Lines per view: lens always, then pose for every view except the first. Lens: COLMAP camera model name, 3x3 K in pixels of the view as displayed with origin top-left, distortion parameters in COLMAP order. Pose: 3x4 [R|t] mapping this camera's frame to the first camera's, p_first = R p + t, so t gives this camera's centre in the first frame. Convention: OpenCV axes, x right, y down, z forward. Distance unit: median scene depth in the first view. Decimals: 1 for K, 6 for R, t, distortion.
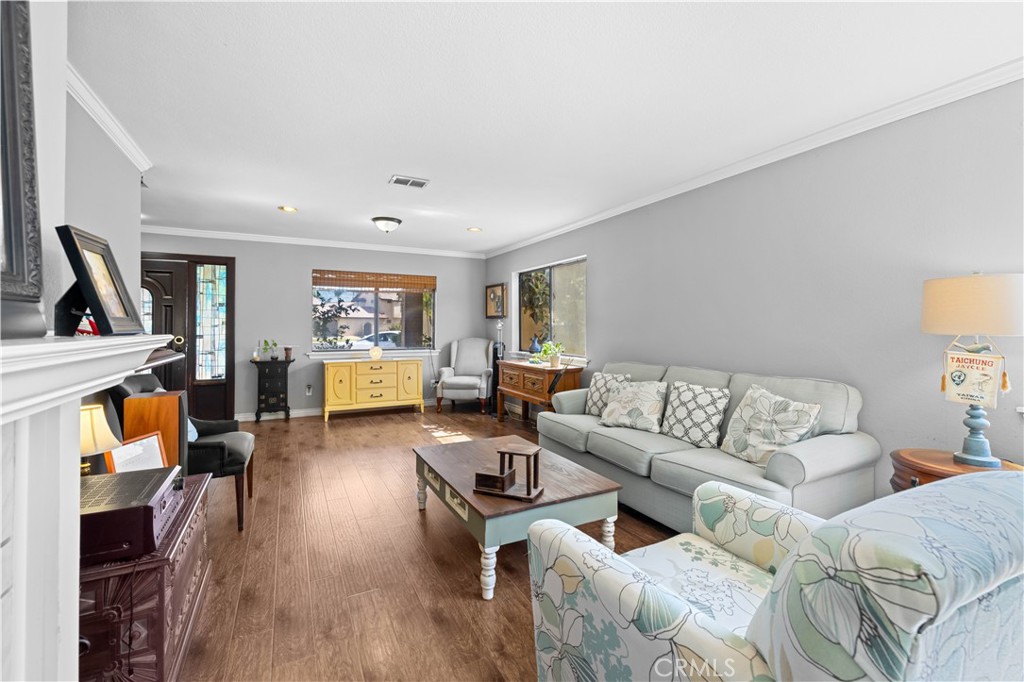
lens RADIAL K [[433.3, 0, 512.9], [0, 433.3, 324.8], [0, 0, 1]] dist [-0.000878, -0.000670]
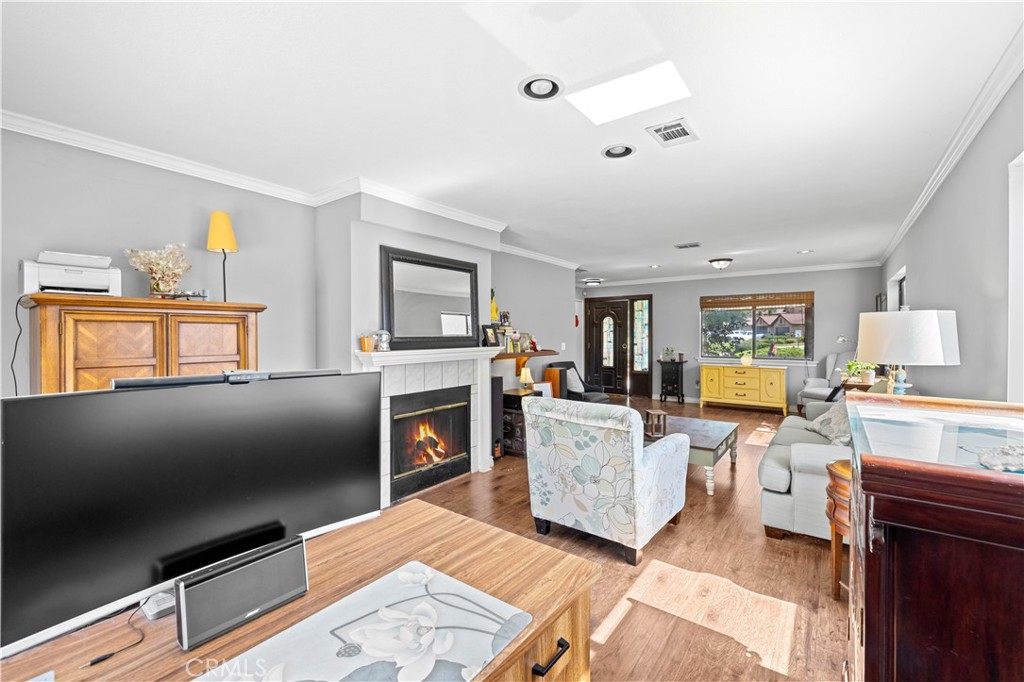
lens RADIAL K [[433.3, 0, 513.0], [0, 433.3, 335.9], [0, 0, 1]] dist [-0.000878, -0.000670]
pose [[0.434063, 0.003523, -0.900875, 0.548051], [0.006789, 0.999951, 0.007181, -0.019786], [0.900857, -0.009233, 0.434018, -0.132665]]
